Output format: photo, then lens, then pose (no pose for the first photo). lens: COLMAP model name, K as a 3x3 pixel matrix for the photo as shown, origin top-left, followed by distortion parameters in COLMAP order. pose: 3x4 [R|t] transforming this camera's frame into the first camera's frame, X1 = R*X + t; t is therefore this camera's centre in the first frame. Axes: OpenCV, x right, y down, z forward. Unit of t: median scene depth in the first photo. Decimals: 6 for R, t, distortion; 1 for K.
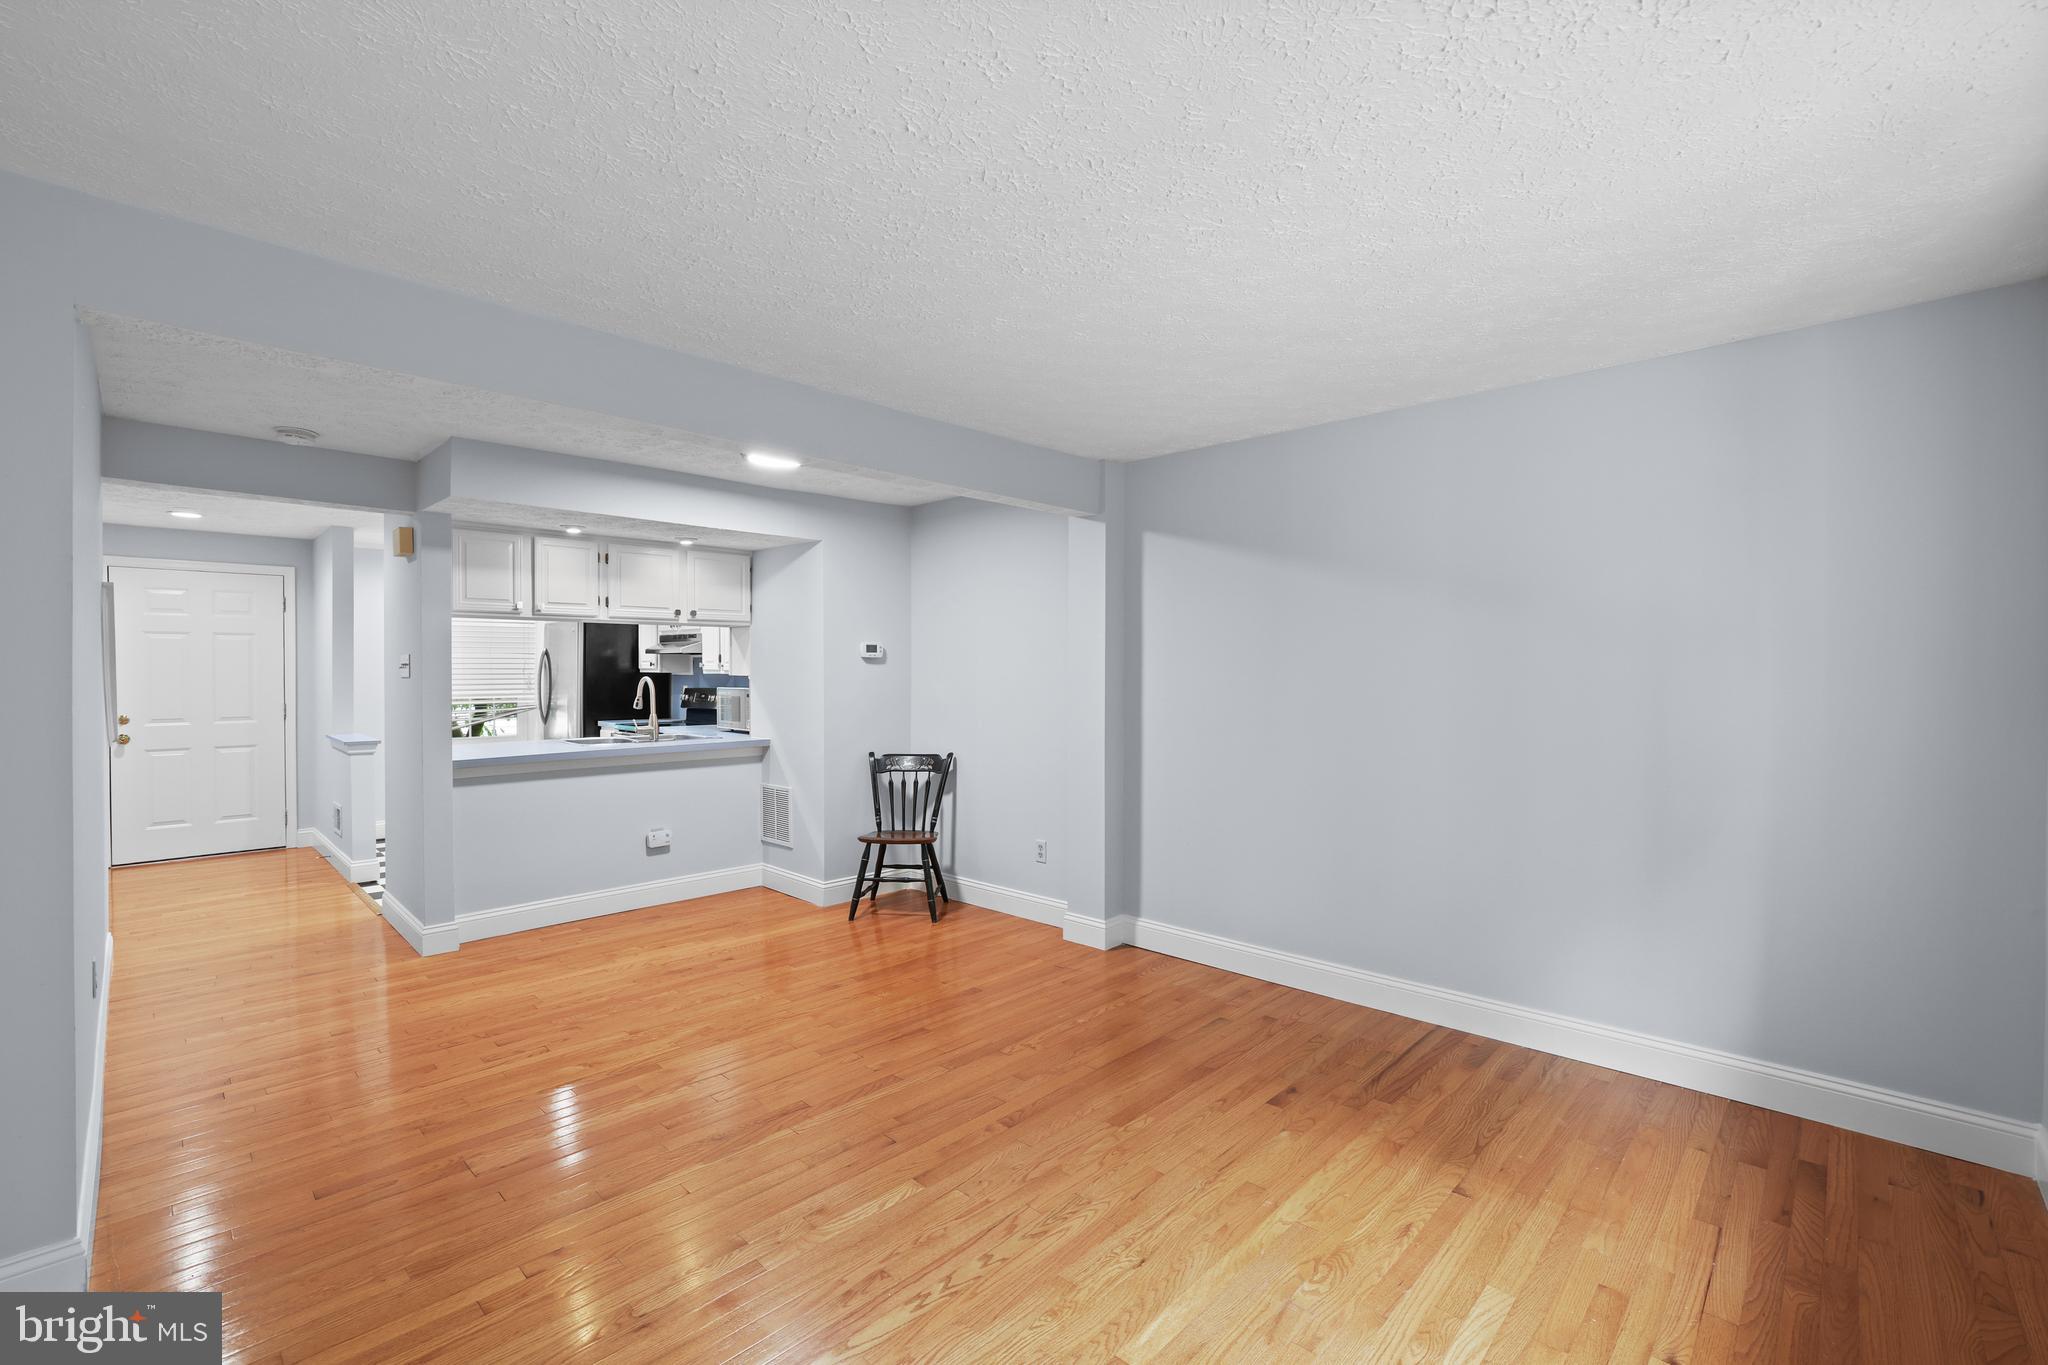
lens RADIAL K [[885.2, 0, 1033.9], [0, 885.2, 699.2], [0, 0, 1]] dist [-0.049265, 0.016762]
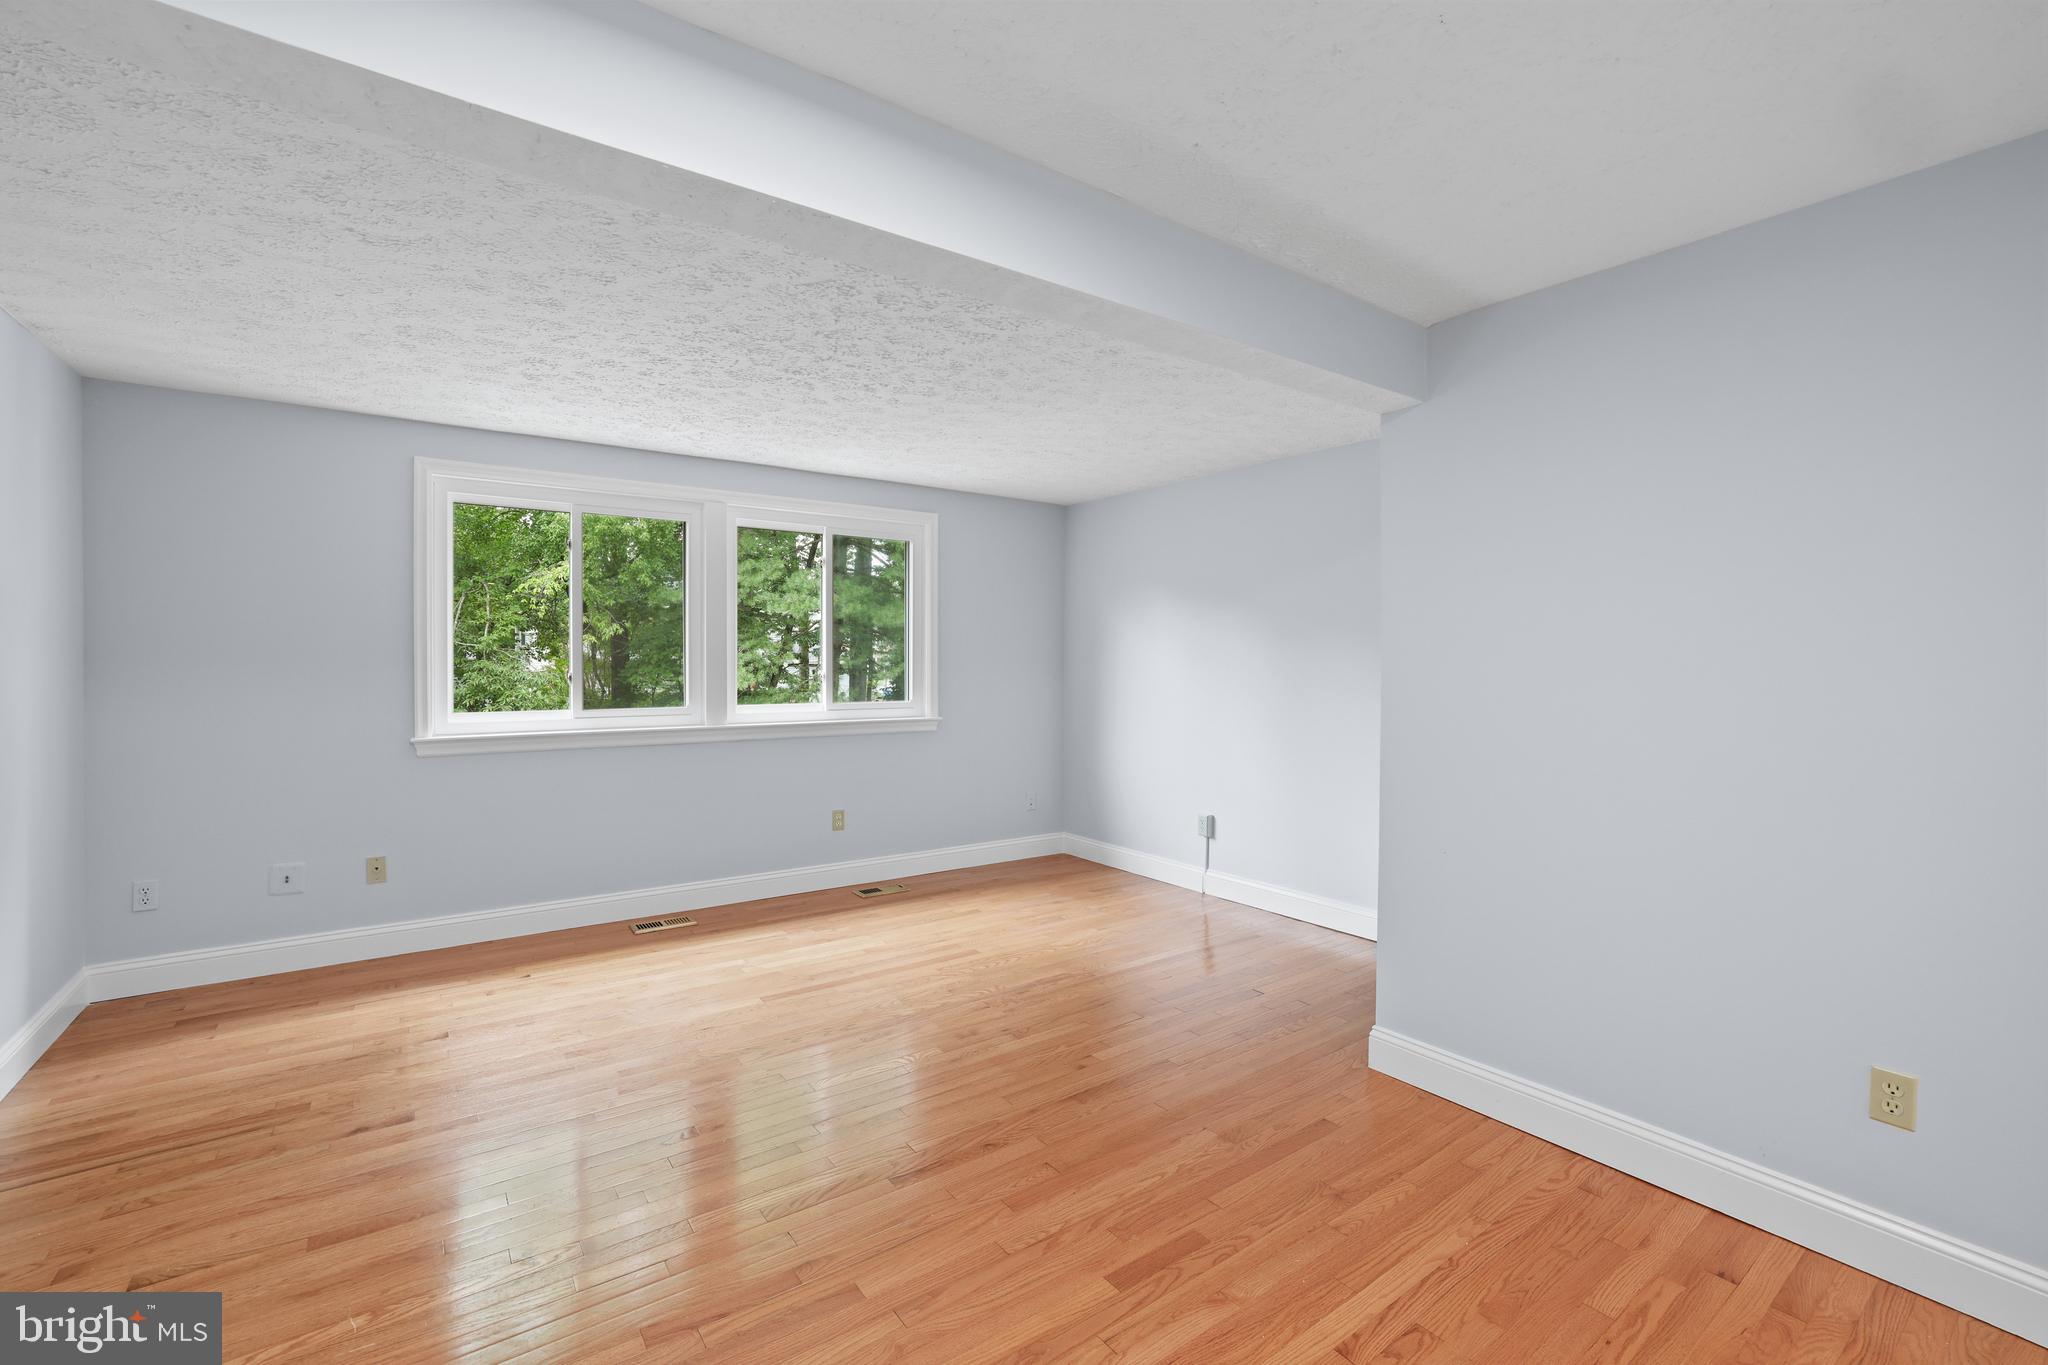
lens RADIAL K [[878.2, 0, 1020.7], [0, 878.2, 662.0], [0, 0, 1]] dist [-0.045917, 0.015028]
pose [[-0.982252, -0.005017, 0.187500, -0.308257], [0.001156, 0.999461, 0.032797, -0.026705], [-0.187563, 0.032432, -0.981717, 1.032141]]
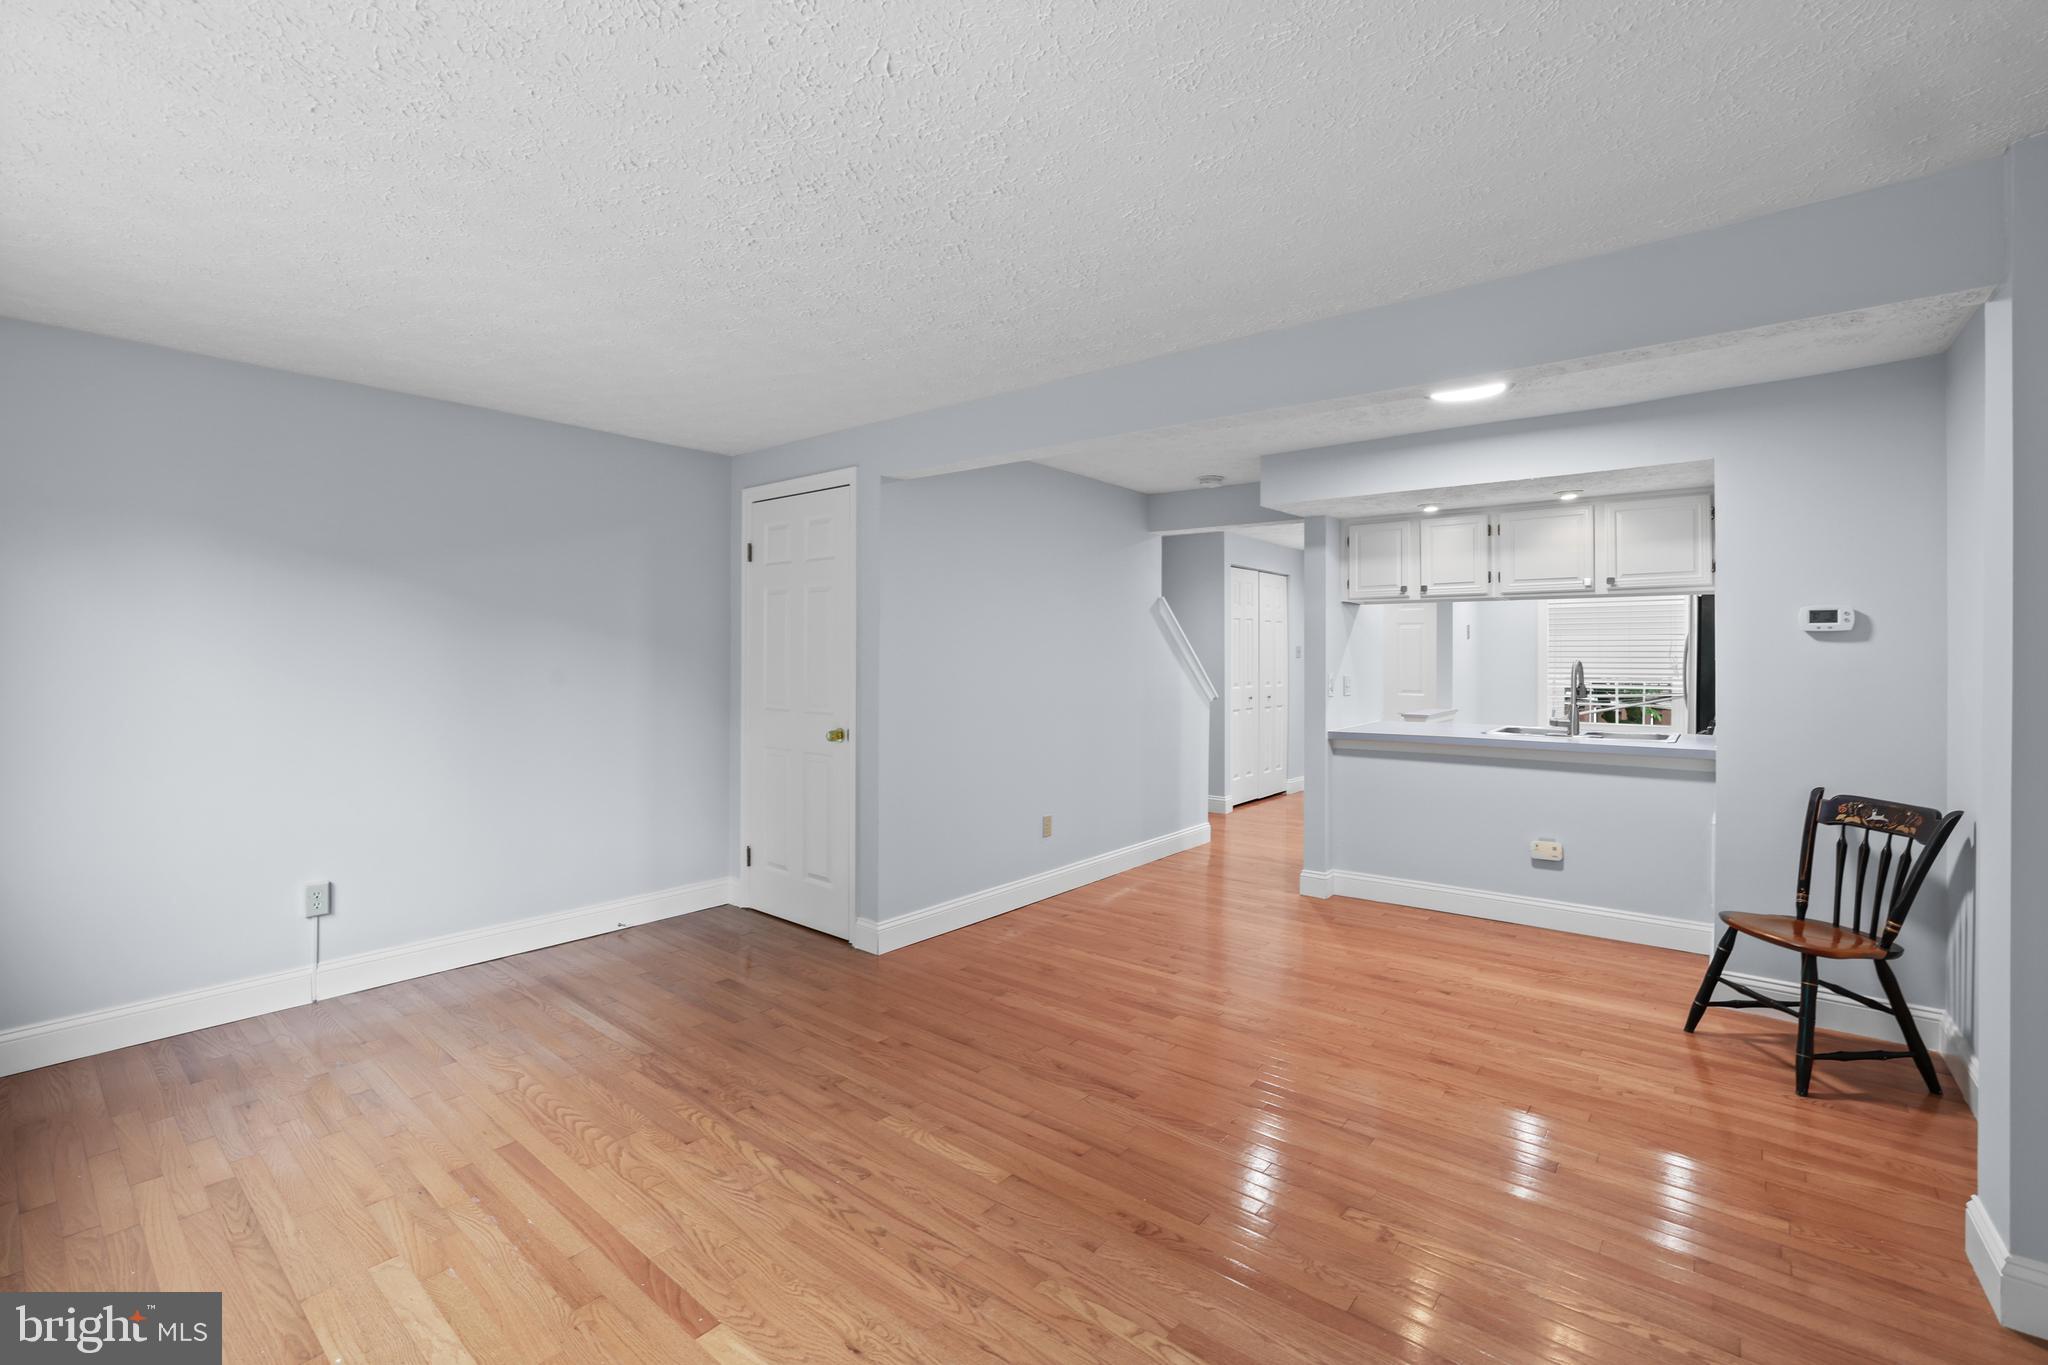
lens RADIAL K [[891.6, 0, 1015.8], [0, 891.6, 652.1], [0, 0, 1]] dist [-0.051041, 0.016708]
pose [[0.066769, -0.002182, -0.997766, 0.417678], [-0.034798, 0.999384, -0.004514, -0.011607], [0.997161, 0.035021, 0.066652, 0.462321]]
